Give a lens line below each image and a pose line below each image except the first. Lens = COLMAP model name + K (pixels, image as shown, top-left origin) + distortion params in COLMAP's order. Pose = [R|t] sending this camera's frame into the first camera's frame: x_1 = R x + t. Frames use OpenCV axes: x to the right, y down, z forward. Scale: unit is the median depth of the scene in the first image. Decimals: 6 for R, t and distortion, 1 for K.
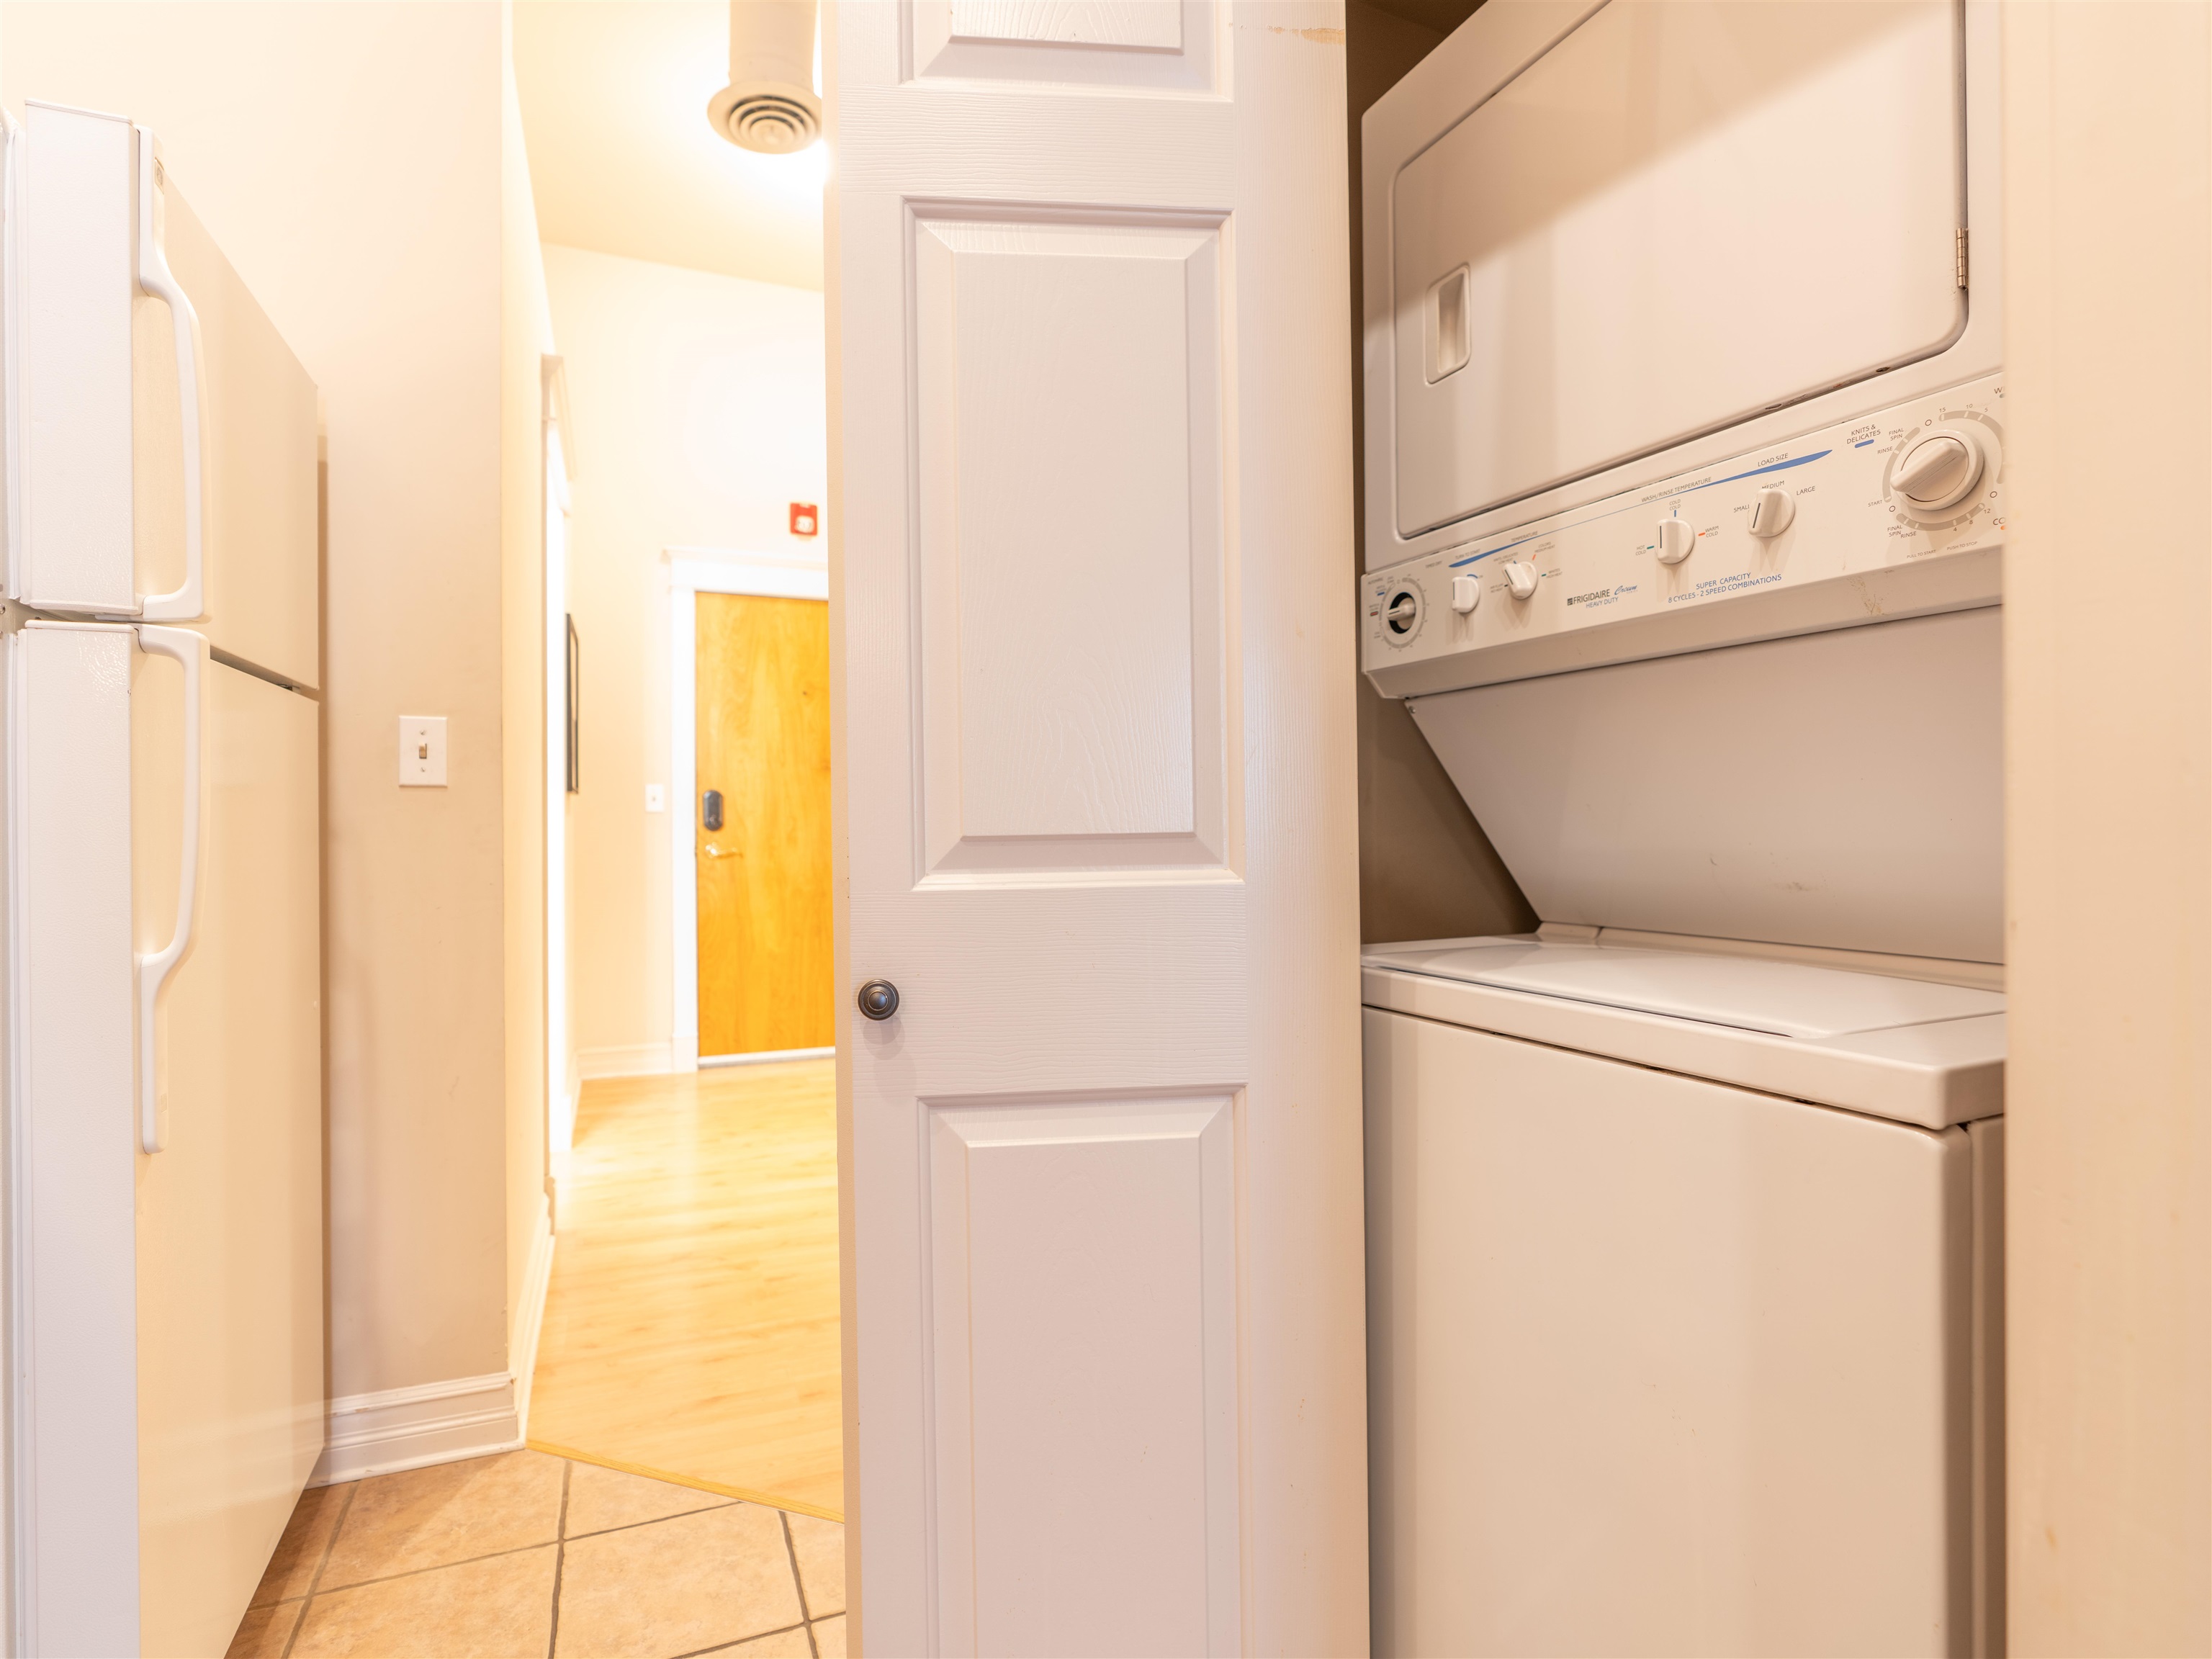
lens RADIAL K [[1139.7, 0, 1107.2], [0, 1139.7, 827.3], [0, 0, 1]] dist [-0.003203, 0.000320]
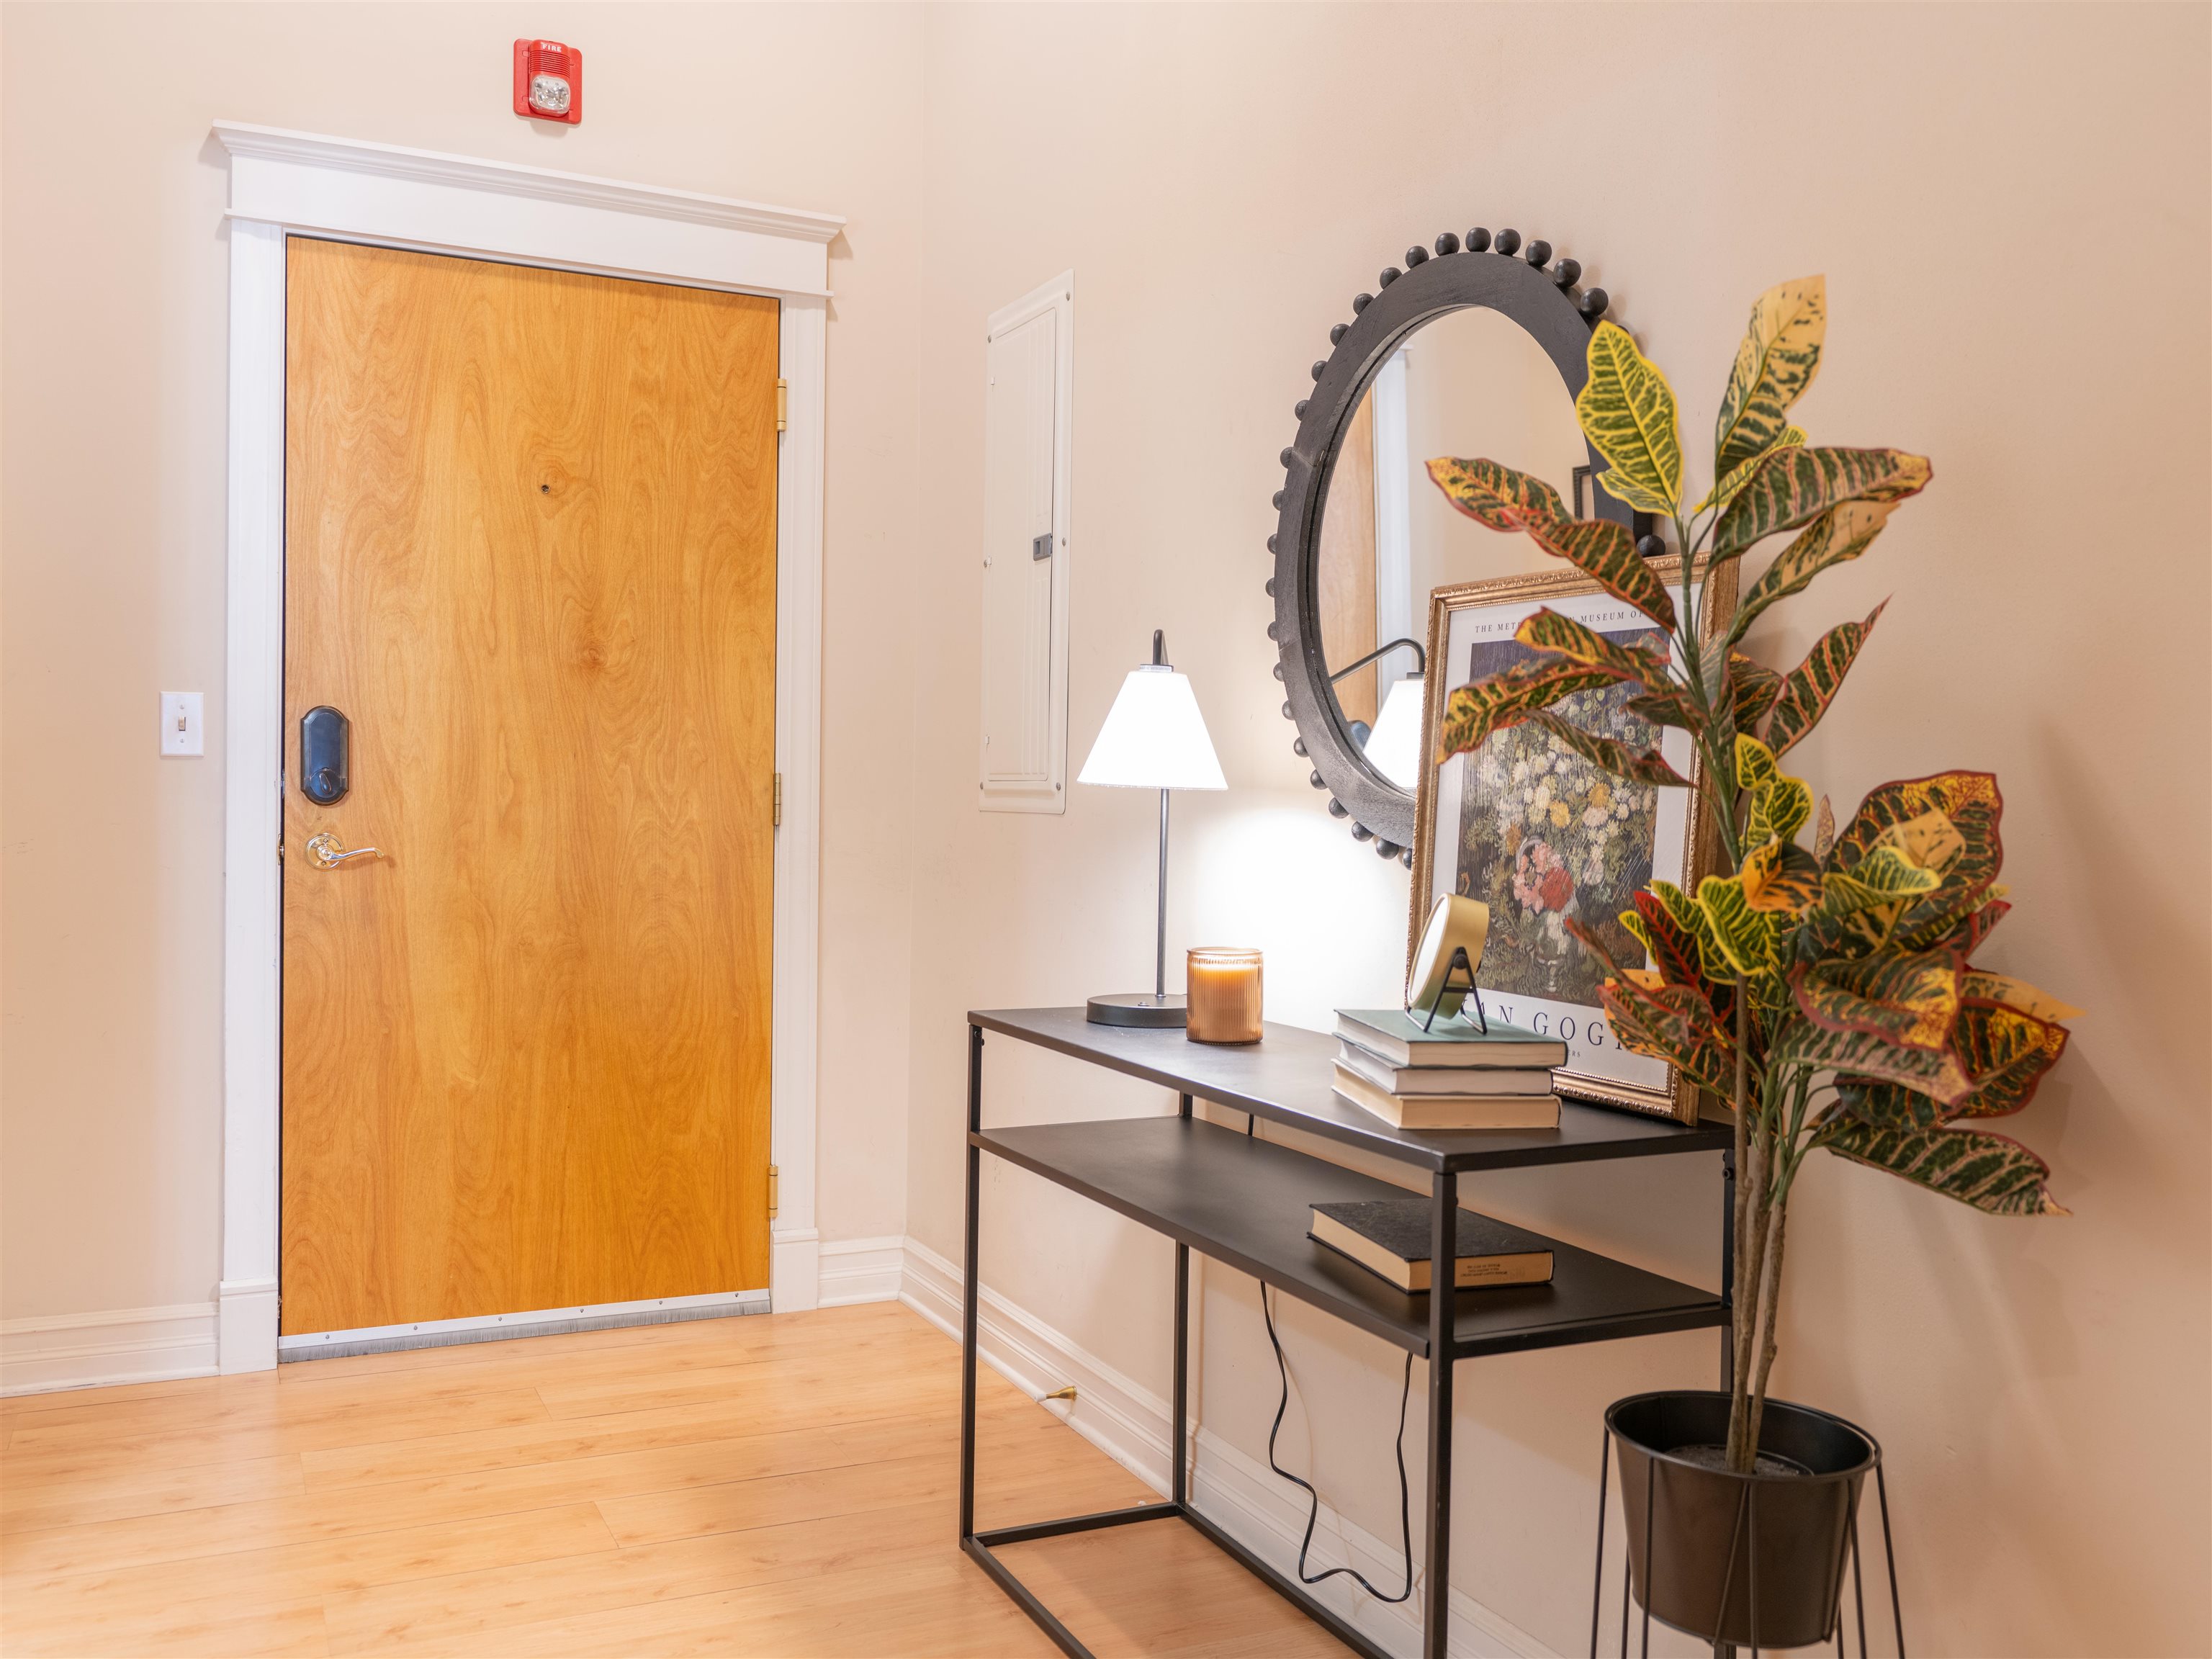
lens RADIAL K [[1886.9, 0, 1104.6], [0, 1886.9, 830.4], [0, 0, 1]] dist [0.001766, -0.000891]
pose [[0.998507, 0.018119, 0.051526, -0.090050], [-0.018843, 0.999730, 0.013602, -0.001741], [-0.051266, -0.014553, 0.998579, 0.278893]]
